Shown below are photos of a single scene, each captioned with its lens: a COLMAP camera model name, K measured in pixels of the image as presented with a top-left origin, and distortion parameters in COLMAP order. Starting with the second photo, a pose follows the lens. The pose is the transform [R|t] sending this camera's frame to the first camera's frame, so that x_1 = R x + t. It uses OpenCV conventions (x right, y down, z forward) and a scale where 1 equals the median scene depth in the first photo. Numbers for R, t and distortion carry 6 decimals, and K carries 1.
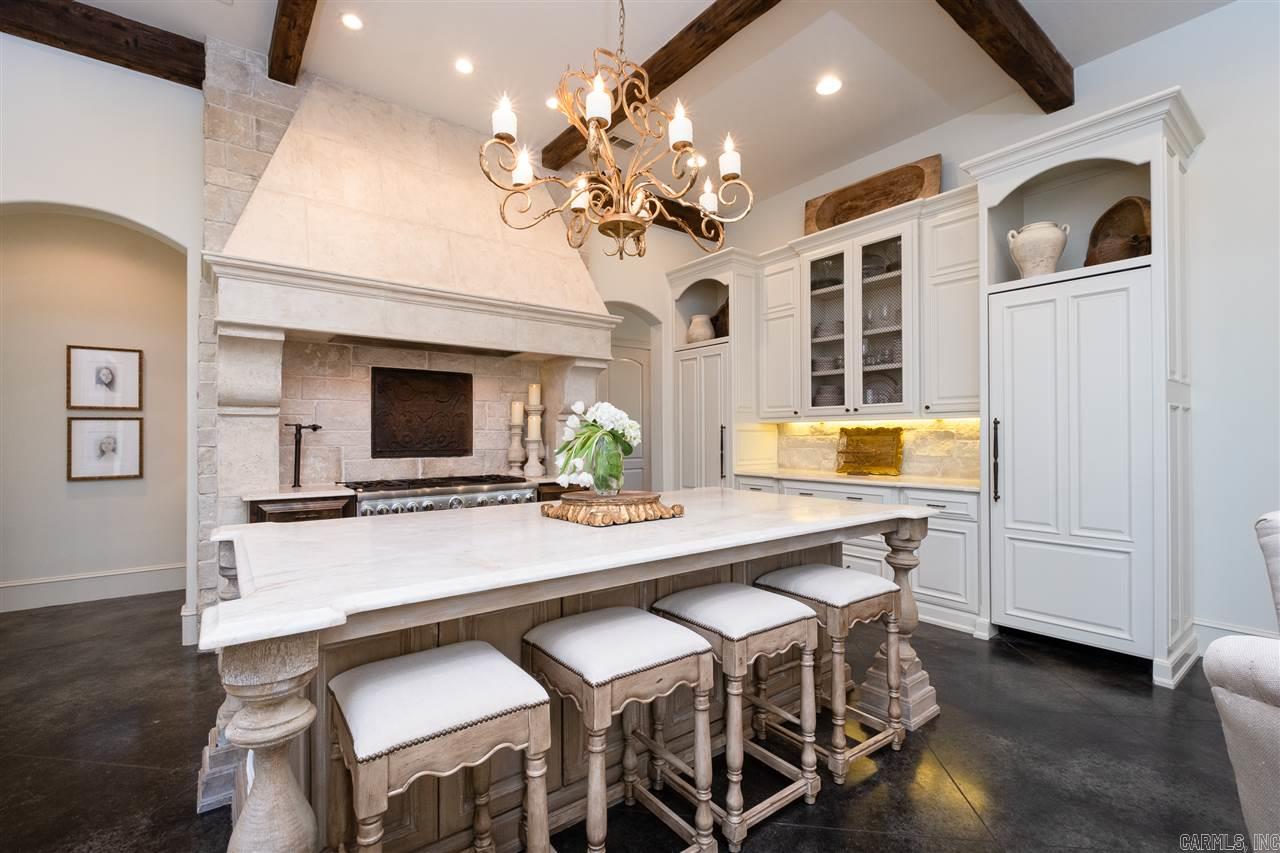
lens RADIAL K [[565.4, 0, 639.3], [0, 565.4, 427.8], [0, 0, 1]] dist [0.000300, -0.004953]
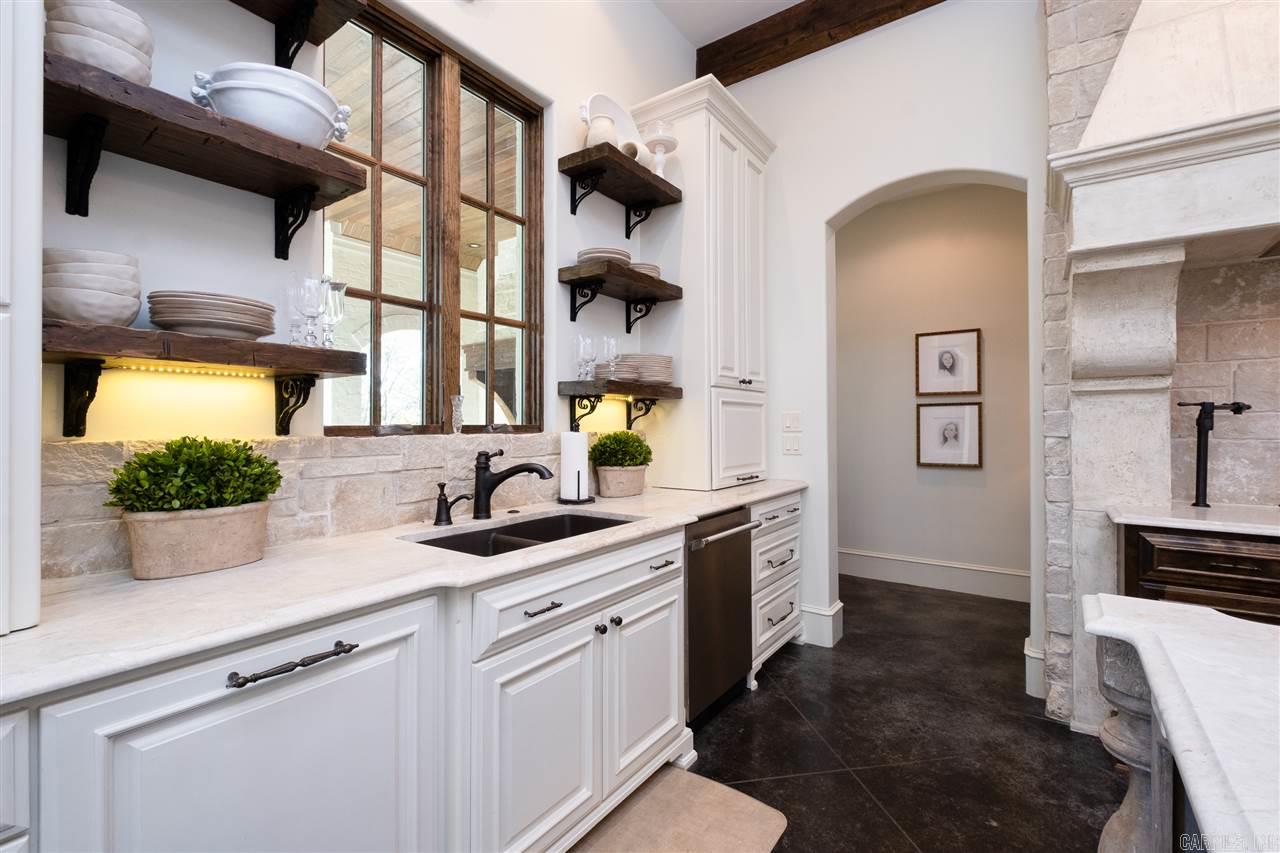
lens RADIAL K [[565.4, 0, 647.3], [0, 565.4, 423.3], [0, 0, 1]] dist [0.000300, -0.004953]
pose [[0.303590, 0.001799, -0.952801, -0.213387], [0.014170, 0.999879, 0.006403, 0.003315], [0.952698, -0.015445, 0.303527, 0.254344]]
